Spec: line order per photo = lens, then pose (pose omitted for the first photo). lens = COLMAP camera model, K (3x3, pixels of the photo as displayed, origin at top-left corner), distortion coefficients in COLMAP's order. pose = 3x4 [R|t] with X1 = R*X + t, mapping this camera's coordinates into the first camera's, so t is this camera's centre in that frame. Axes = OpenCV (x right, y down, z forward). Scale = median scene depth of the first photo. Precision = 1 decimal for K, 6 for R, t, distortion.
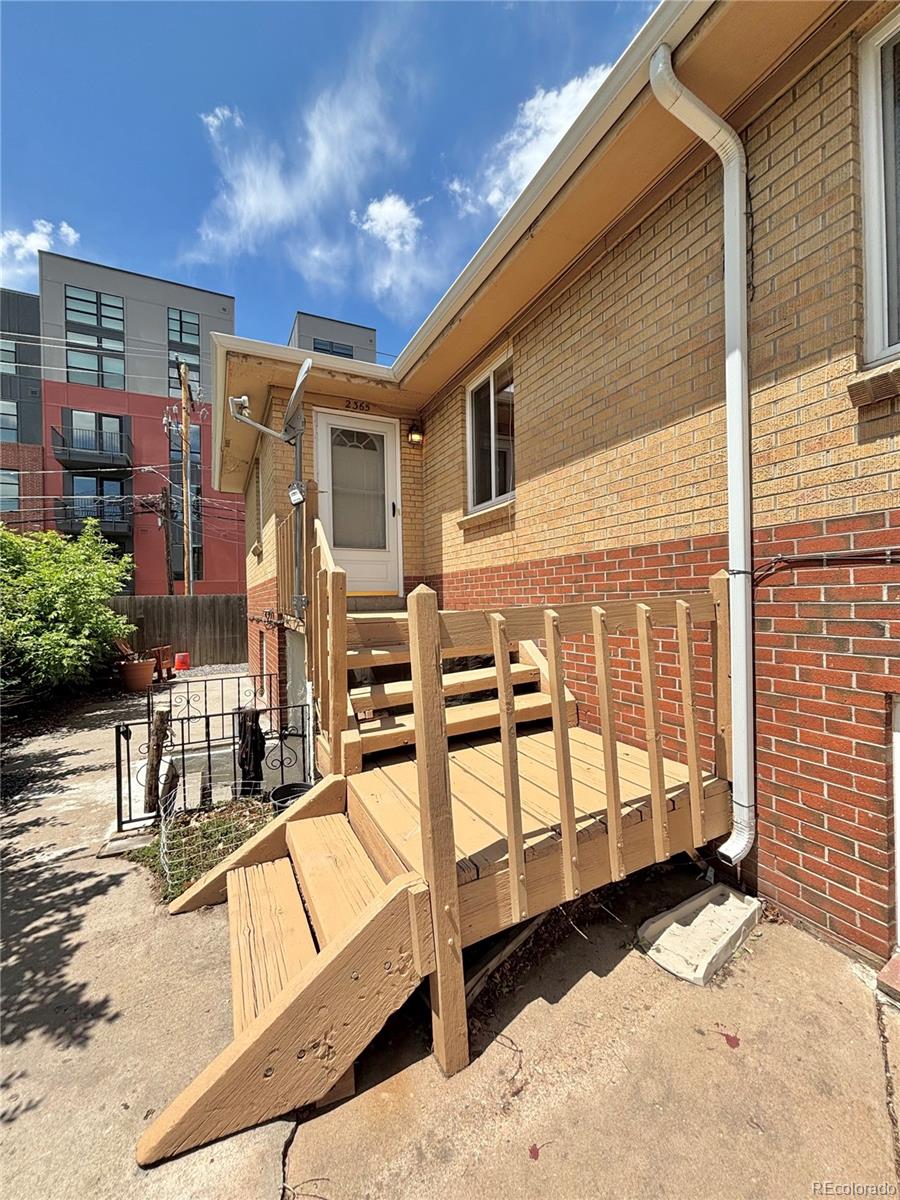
lens RADIAL K [[483.7, 0, 450.0], [0, 483.7, 600.0], [0, 0, 1]] dist [-0.000449, -0.000338]
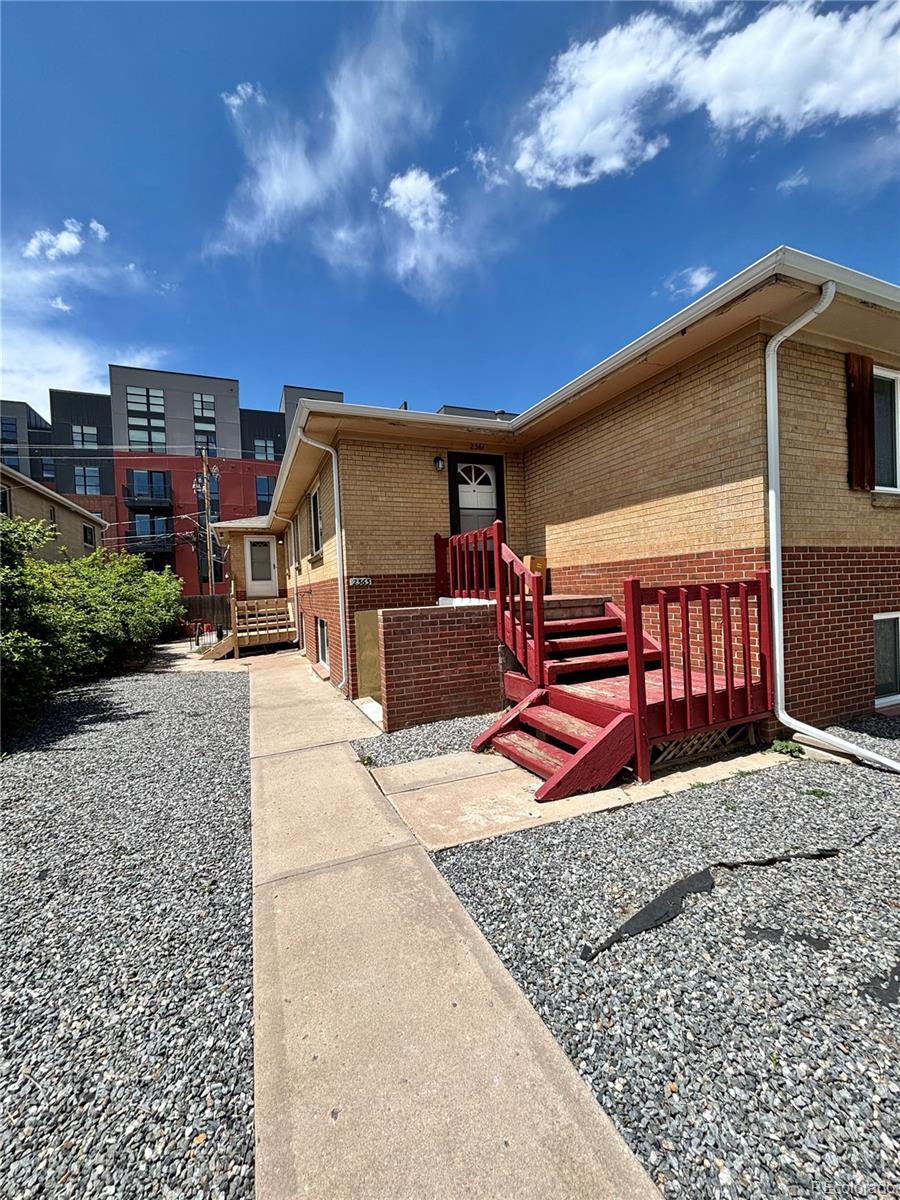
lens RADIAL K [[486.0, 0, 450.7], [0, 486.0, 596.0], [0, 0, 1]] dist [-0.006398, -0.000203]
pose [[0.998596, -0.020311, -0.048922, 0.268186], [0.021205, 0.999616, 0.017830, -0.009564], [0.048541, -0.018842, 0.998643, -0.462332]]
